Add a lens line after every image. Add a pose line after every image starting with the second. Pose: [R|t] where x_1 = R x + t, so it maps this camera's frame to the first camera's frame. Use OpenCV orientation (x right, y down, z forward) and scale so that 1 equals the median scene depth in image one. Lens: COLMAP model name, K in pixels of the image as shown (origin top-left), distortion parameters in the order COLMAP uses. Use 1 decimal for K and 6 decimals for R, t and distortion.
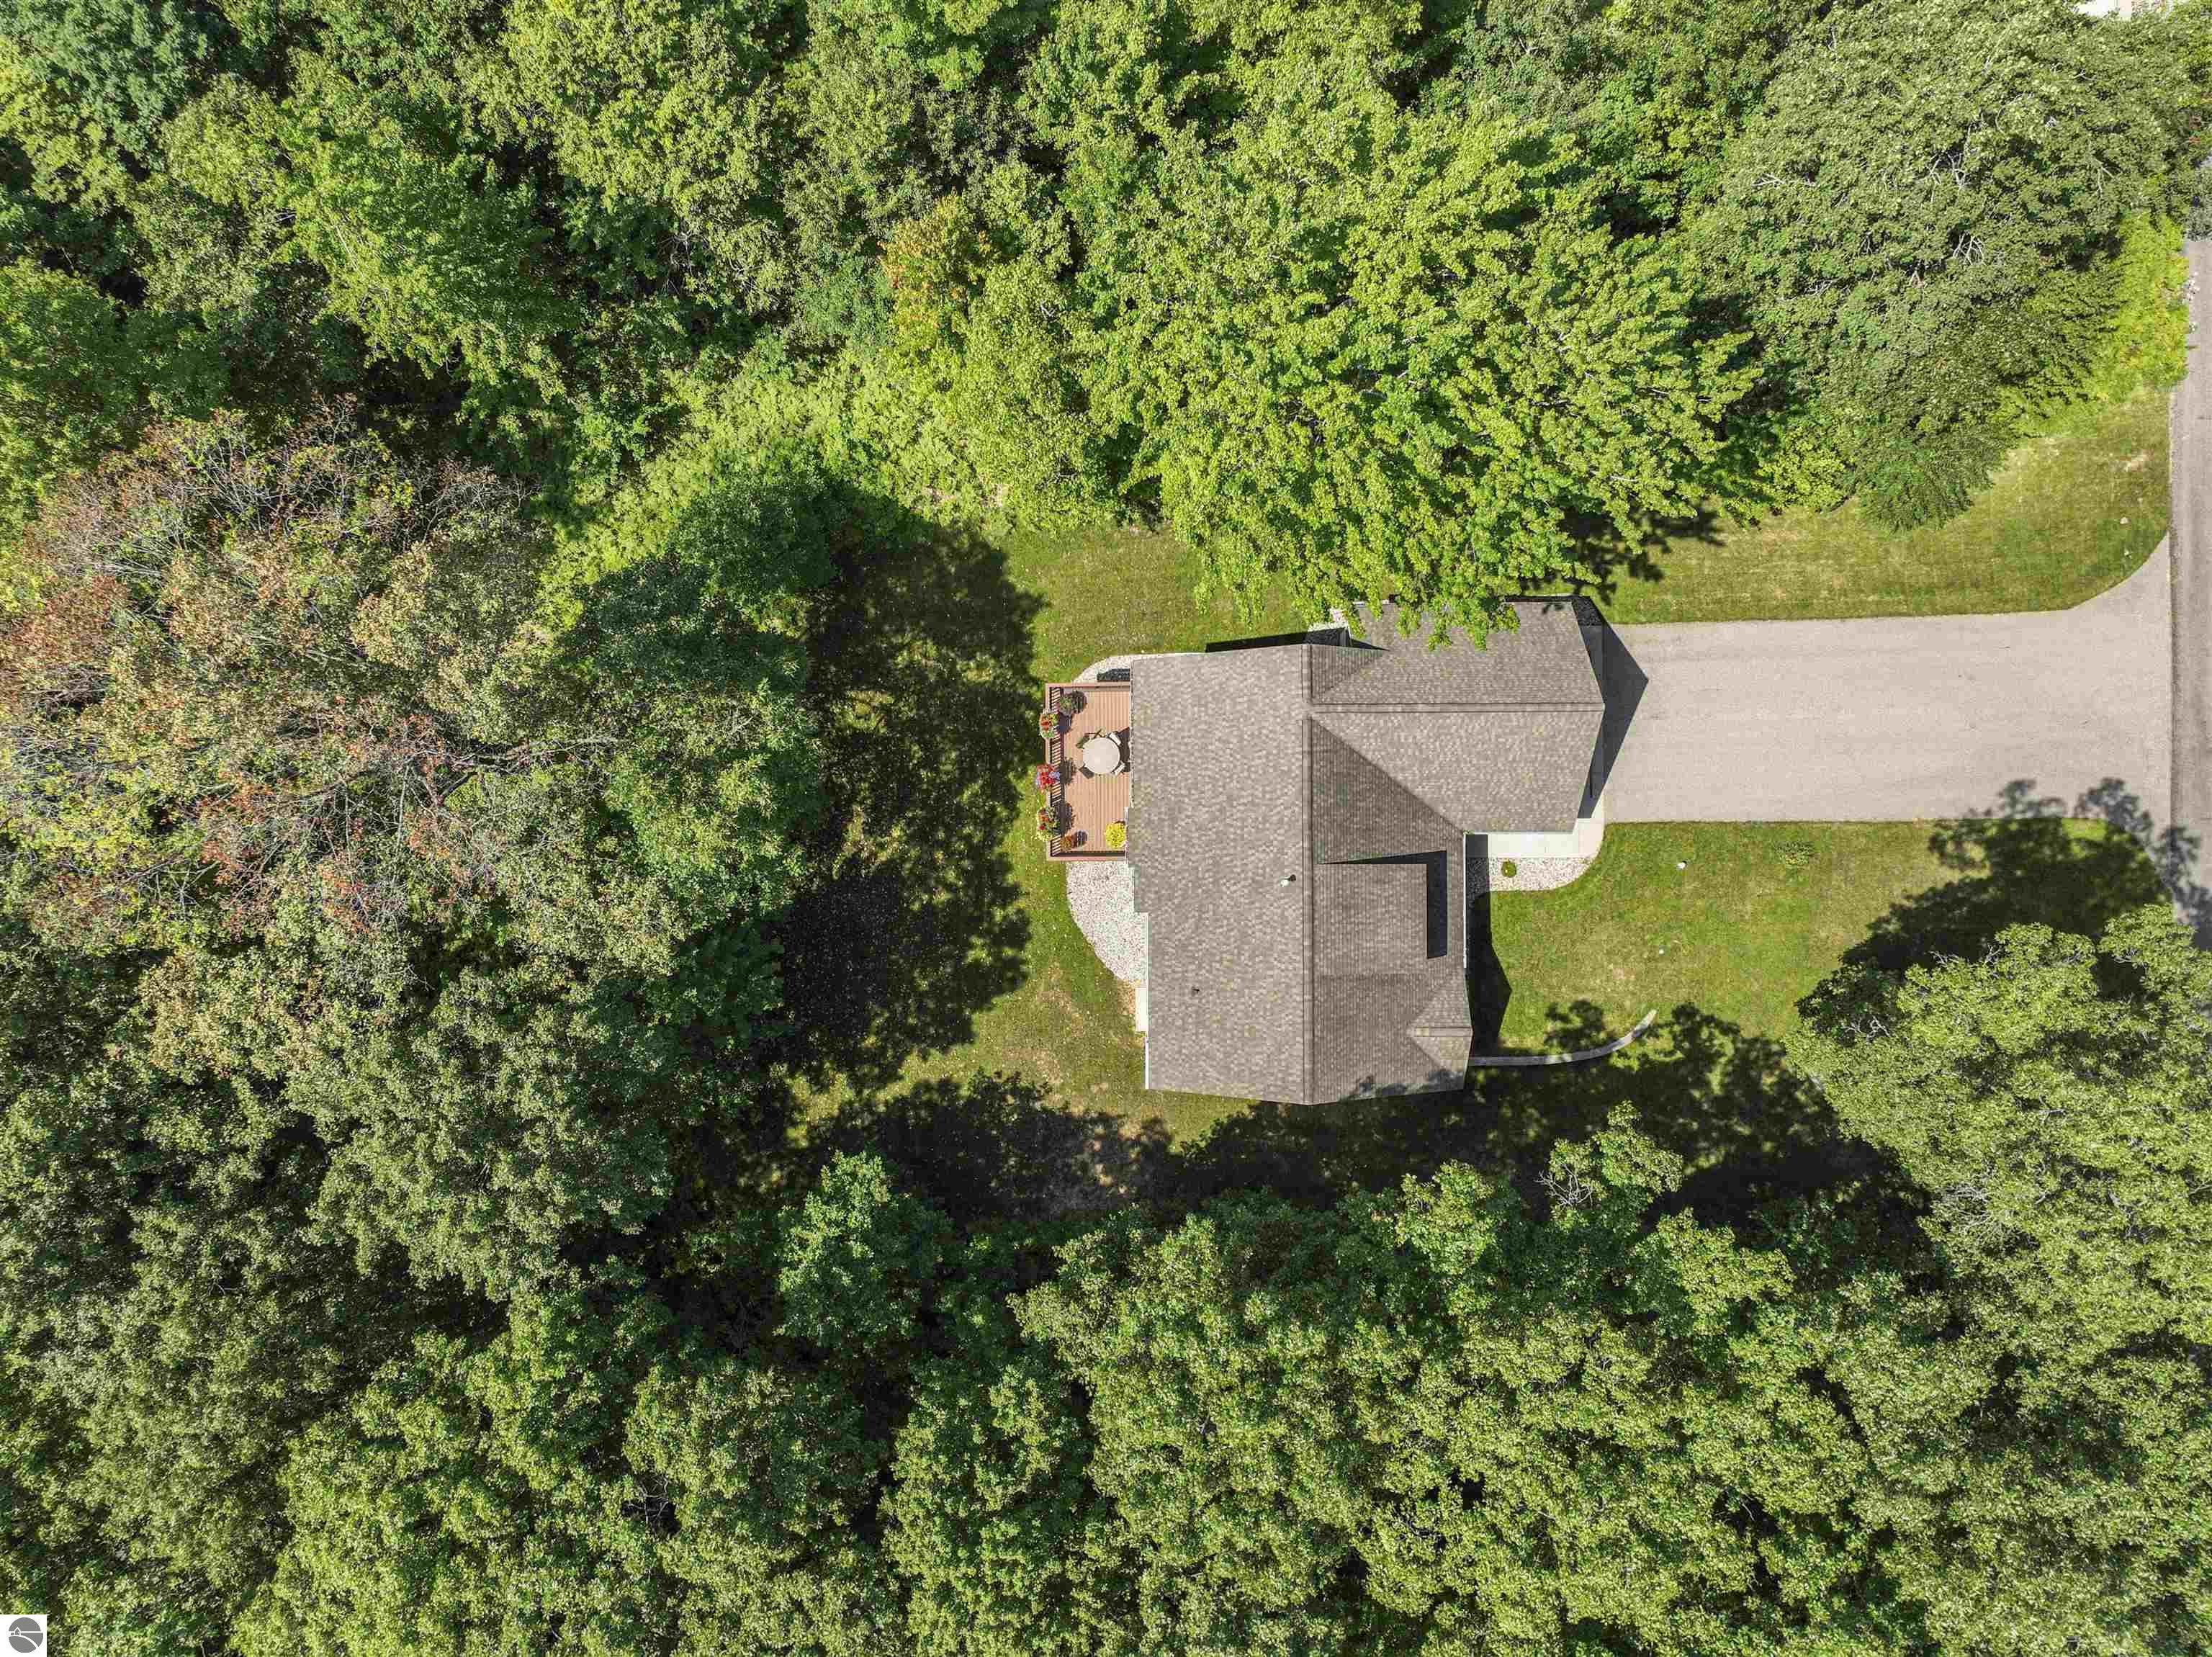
lens RADIAL K [[1573.3, 0, 1106.0], [0, 1573.3, 828.5], [0, 0, 1]] dist [0.002899, 0.003617]
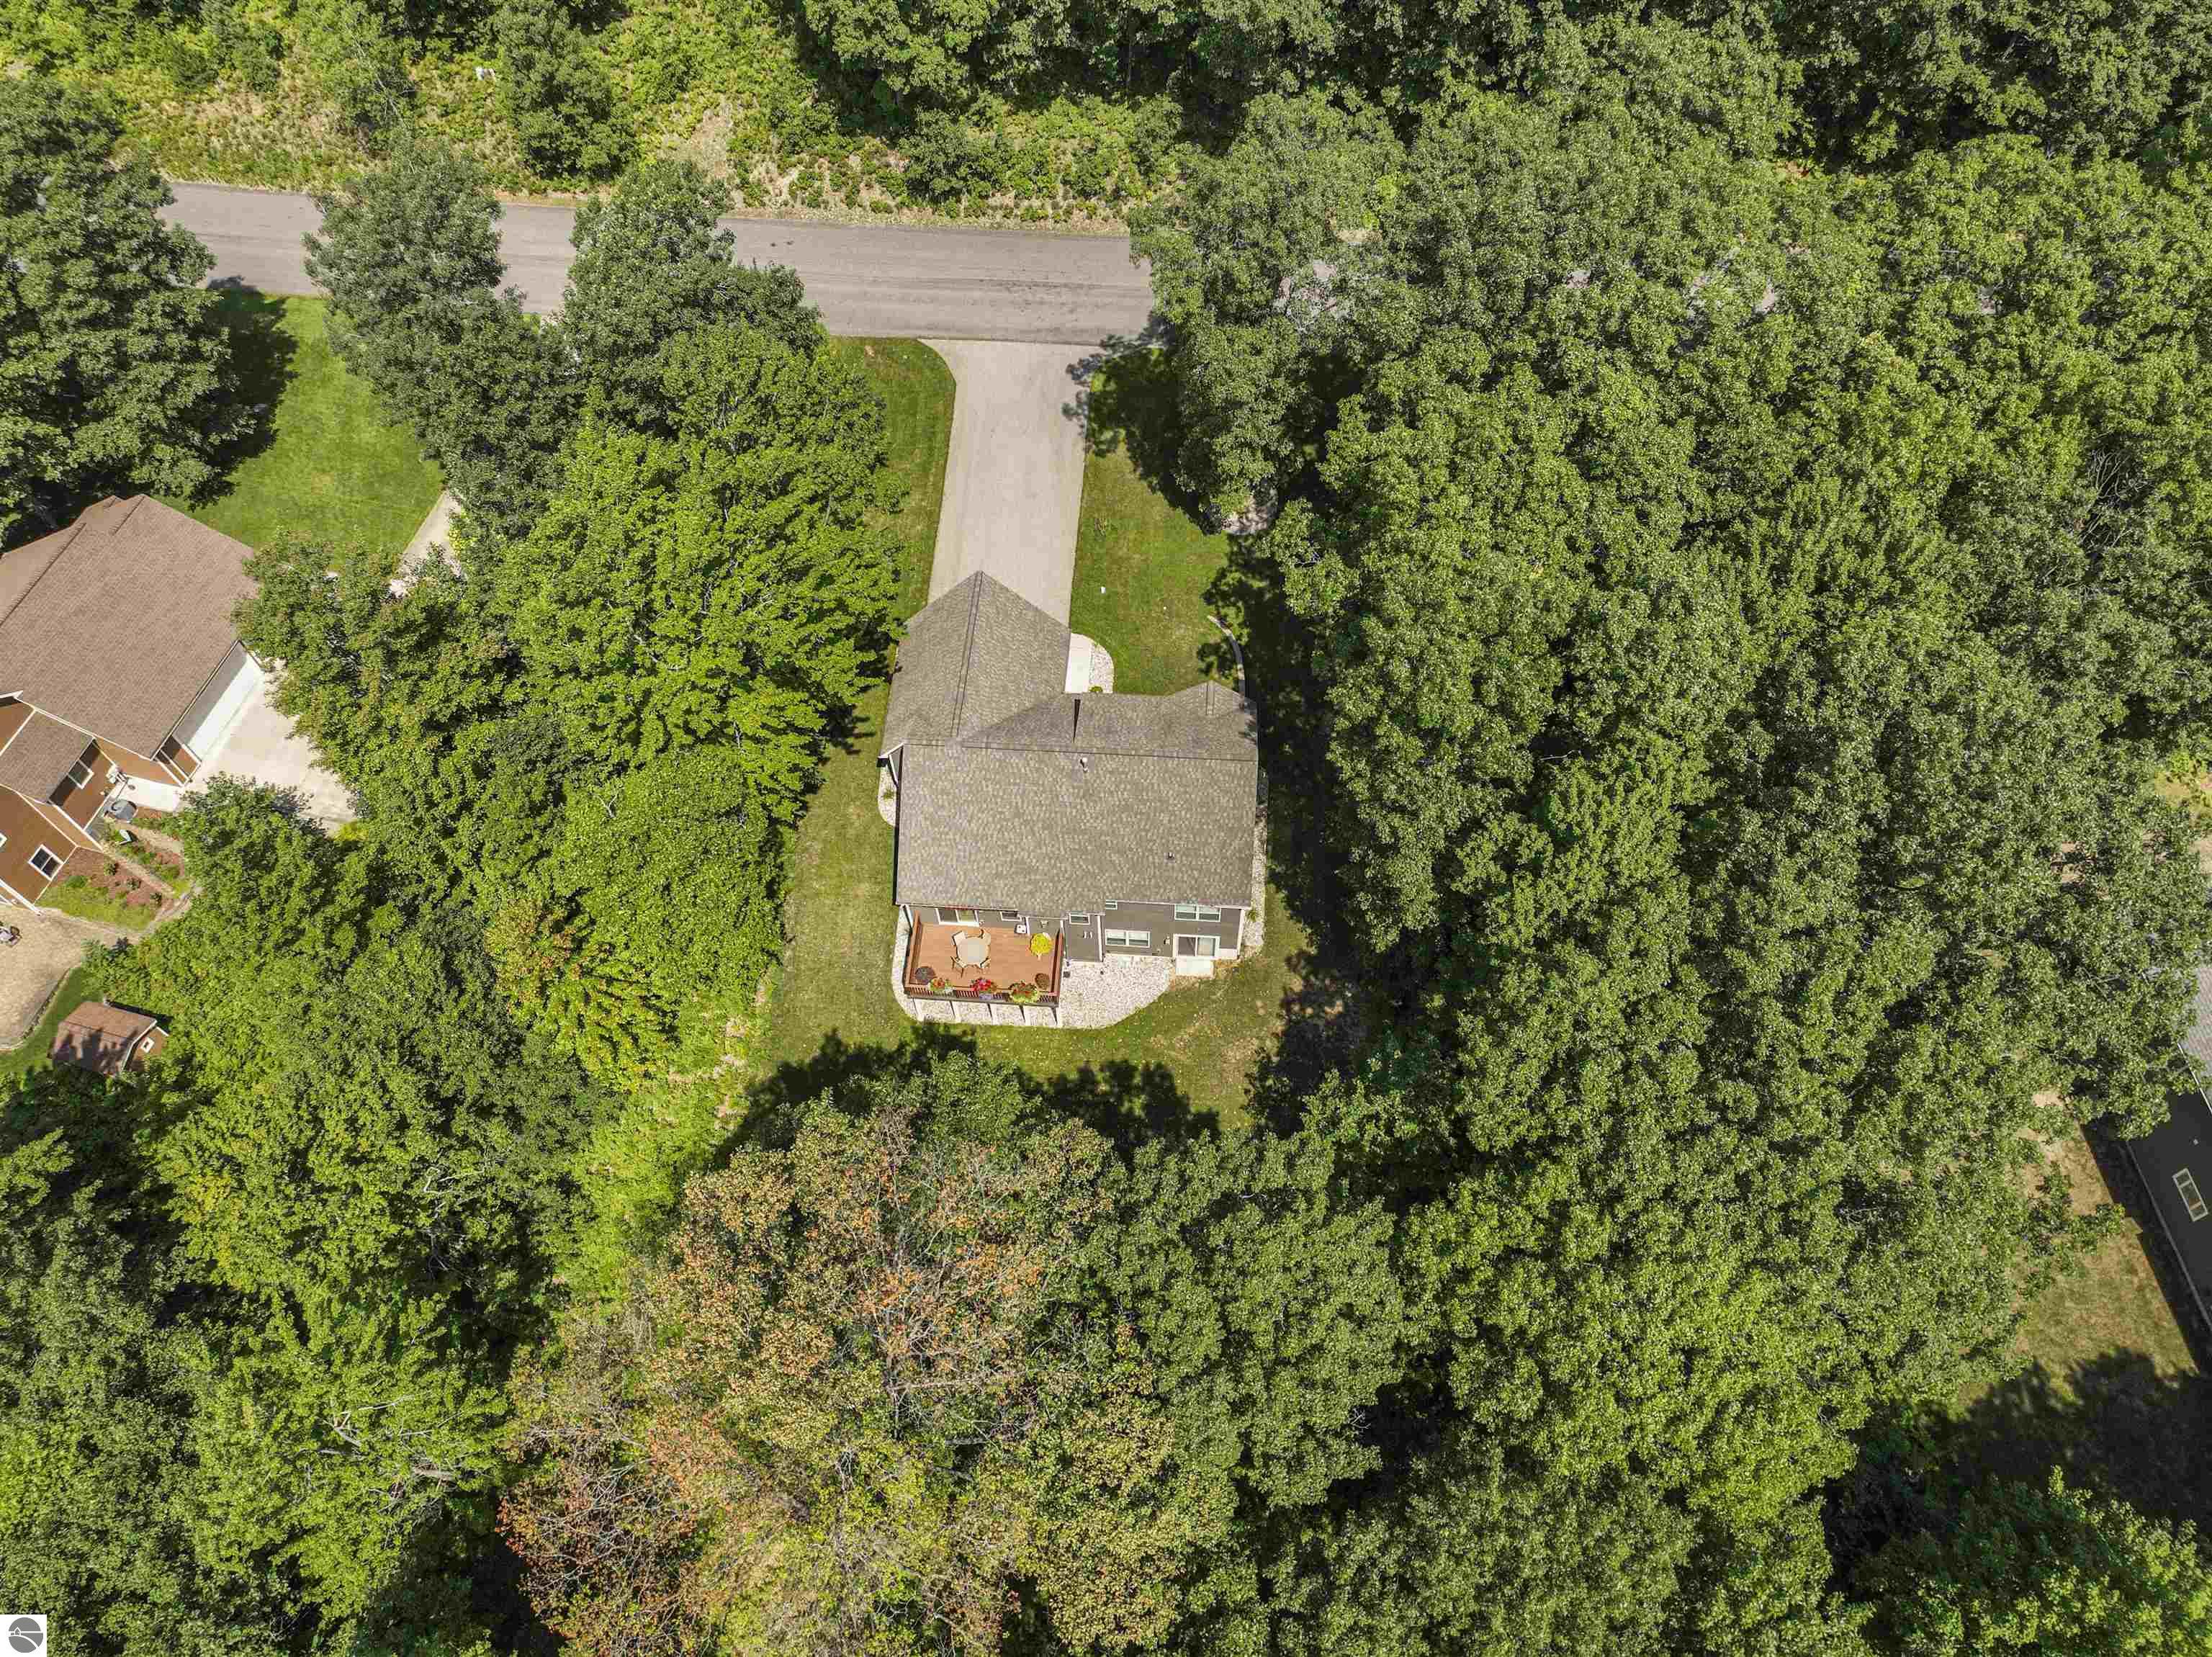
lens RADIAL K [[1573.3, 0, 1106.0], [0, 1573.3, 828.5], [0, 0, 1]] dist [0.002899, 0.003617]
pose [[0.079433, -0.813561, 0.576029, -0.600206], [0.996825, 0.061623, -0.050426, 0.108597], [0.005528, 0.578205, 0.815873, -0.012027]]
